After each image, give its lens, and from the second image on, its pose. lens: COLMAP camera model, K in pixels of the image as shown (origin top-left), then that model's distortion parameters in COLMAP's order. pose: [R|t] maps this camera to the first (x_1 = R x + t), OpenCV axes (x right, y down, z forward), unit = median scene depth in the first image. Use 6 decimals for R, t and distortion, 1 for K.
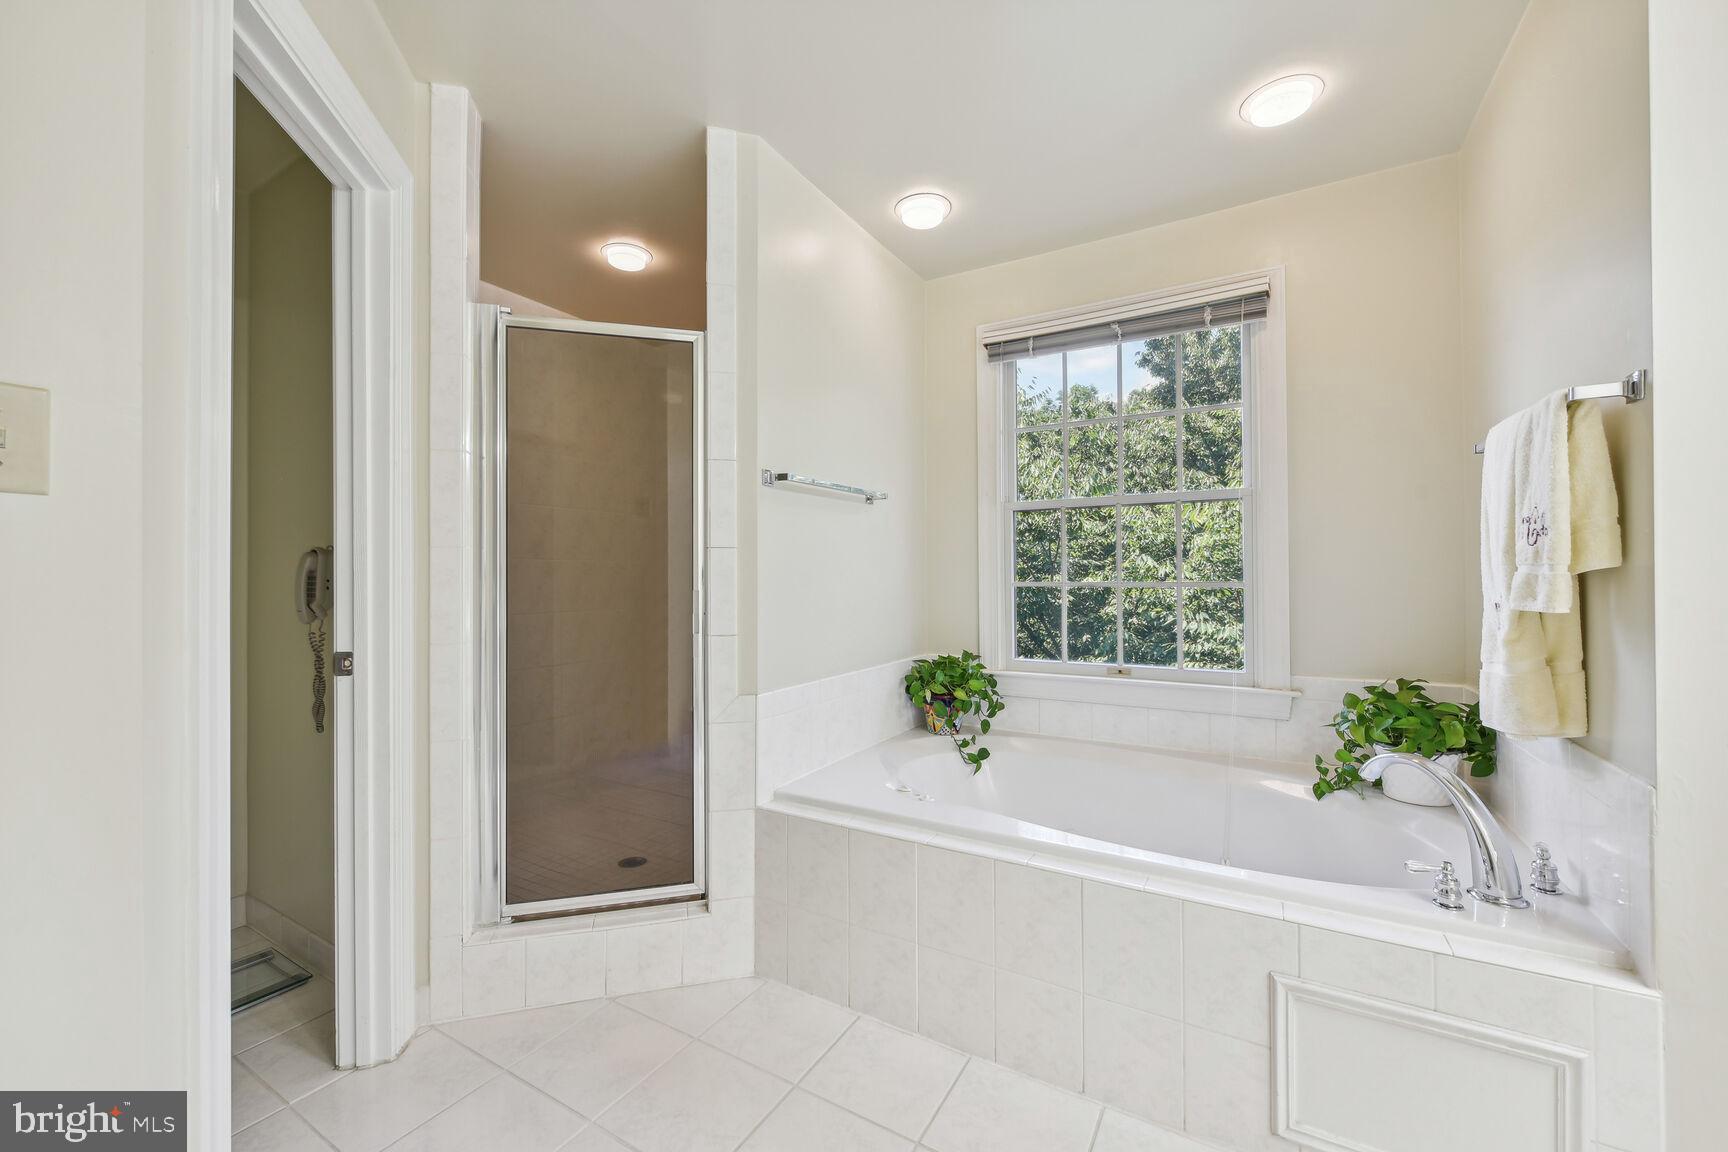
lens RADIAL K [[690.1, 0, 861.0], [0, 690.1, 575.8], [0, 0, 1]] dist [-0.001383, 0.000632]
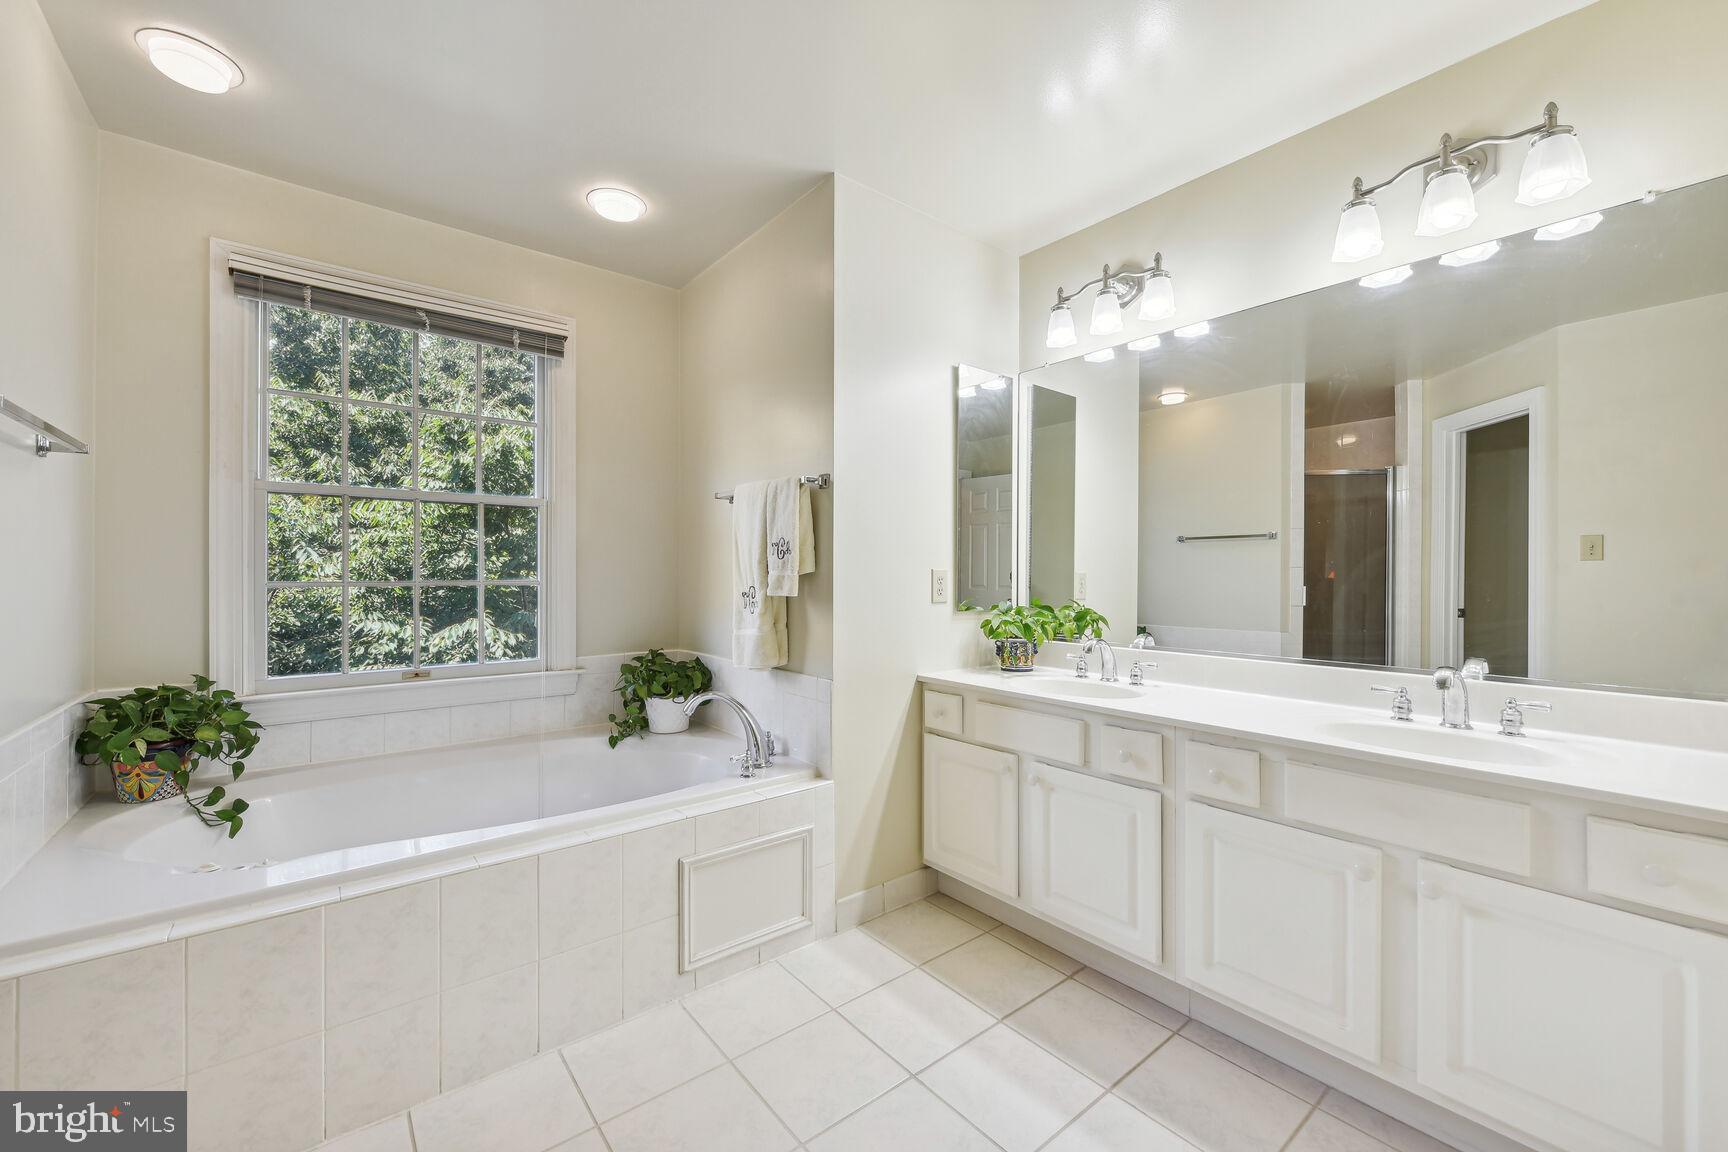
lens RADIAL K [[690.1, 0, 862.0], [0, 690.1, 576.0], [0, 0, 1]] dist [-0.001383, 0.000632]
pose [[0.348560, 0.001922, 0.937284, -0.378054], [-0.005129, 0.999987, -0.000143, -0.000779], [-0.937272, -0.004758, 0.348565, 0.108288]]
